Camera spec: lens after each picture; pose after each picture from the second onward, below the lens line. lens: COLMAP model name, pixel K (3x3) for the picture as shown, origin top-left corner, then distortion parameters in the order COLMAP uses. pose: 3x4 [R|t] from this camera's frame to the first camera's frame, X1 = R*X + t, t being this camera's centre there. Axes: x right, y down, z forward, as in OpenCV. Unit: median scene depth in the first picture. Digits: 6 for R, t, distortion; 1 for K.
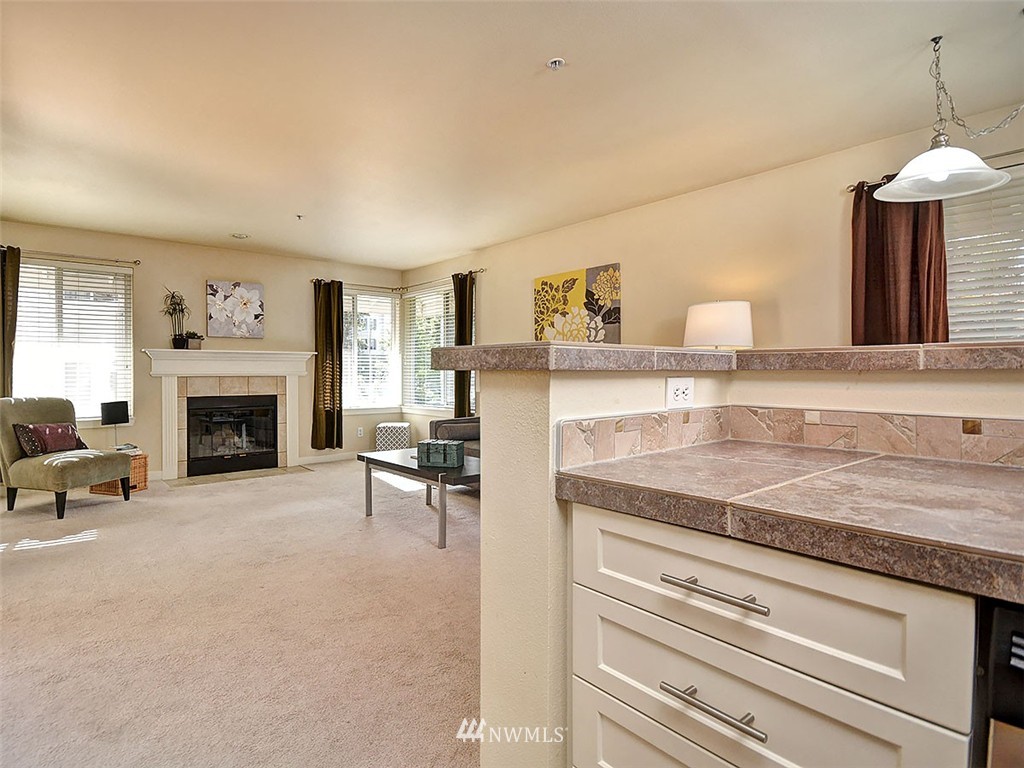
lens RADIAL K [[554.9, 0, 511.5], [0, 554.9, 386.1], [0, 0, 1]] dist [0.001647, -0.000625]
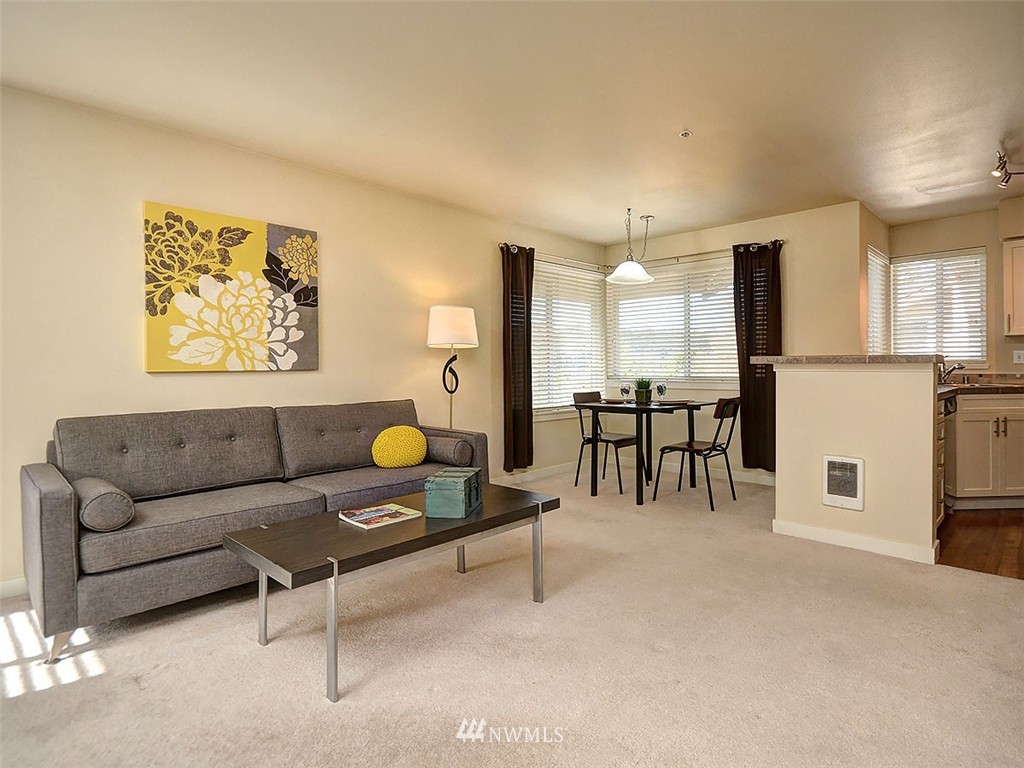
lens RADIAL K [[554.9, 0, 514.8], [0, 554.9, 373.7], [0, 0, 1]] dist [0.001647, -0.000625]
pose [[-0.084332, -0.014393, 0.996334, -0.591834], [0.024131, 0.999573, 0.016482, -0.022055], [-0.996145, 0.025432, -0.083949, 0.736224]]
